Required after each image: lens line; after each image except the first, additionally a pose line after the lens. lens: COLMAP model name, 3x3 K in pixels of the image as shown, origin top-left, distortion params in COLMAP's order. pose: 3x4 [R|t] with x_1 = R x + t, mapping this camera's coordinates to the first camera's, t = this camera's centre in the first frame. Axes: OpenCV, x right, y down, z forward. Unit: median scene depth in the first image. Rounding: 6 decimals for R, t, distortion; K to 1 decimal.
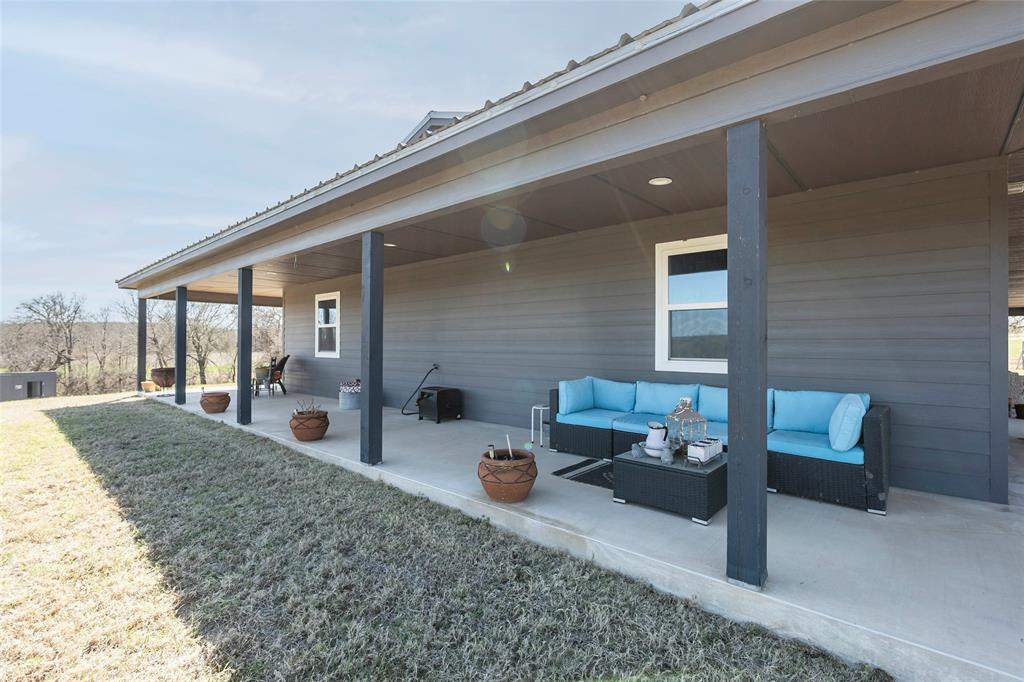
lens RADIAL K [[452.7, 0, 512.0], [0, 452.7, 341.0], [0, 0, 1]] dist [-0.000525, 0.000040]
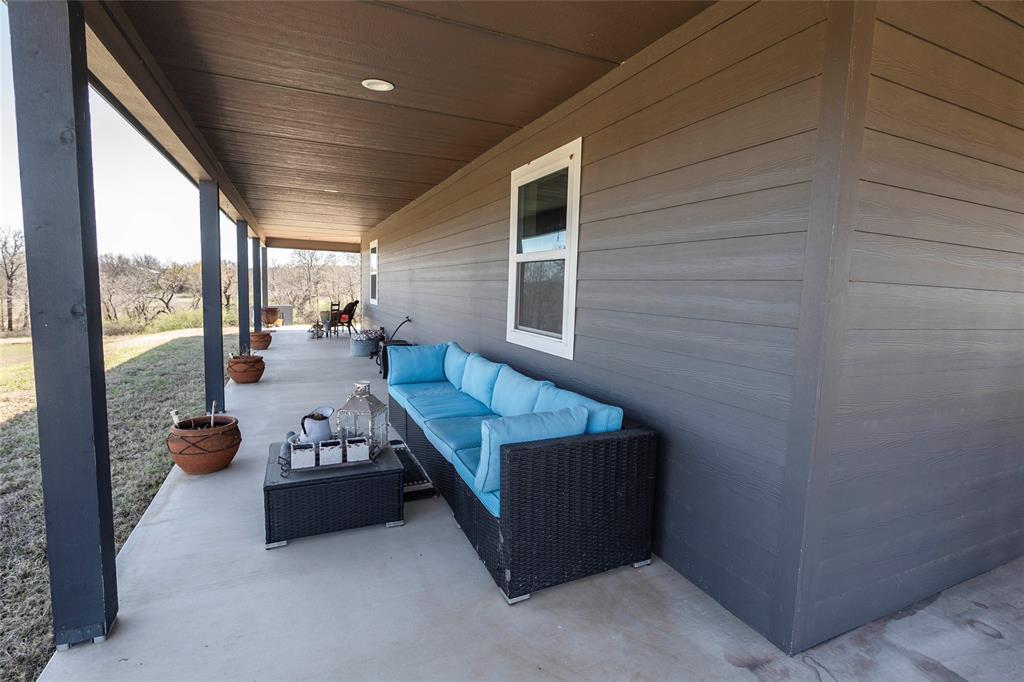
lens RADIAL K [[472.5, 0, 514.3], [0, 472.5, 340.1], [0, 0, 1]] dist [-0.002166, -0.000355]
pose [[0.918266, 0.070328, -0.389668, 0.674563], [-0.028067, 0.993186, 0.113110, -0.028882], [0.394967, -0.092928, 0.913983, 0.287807]]
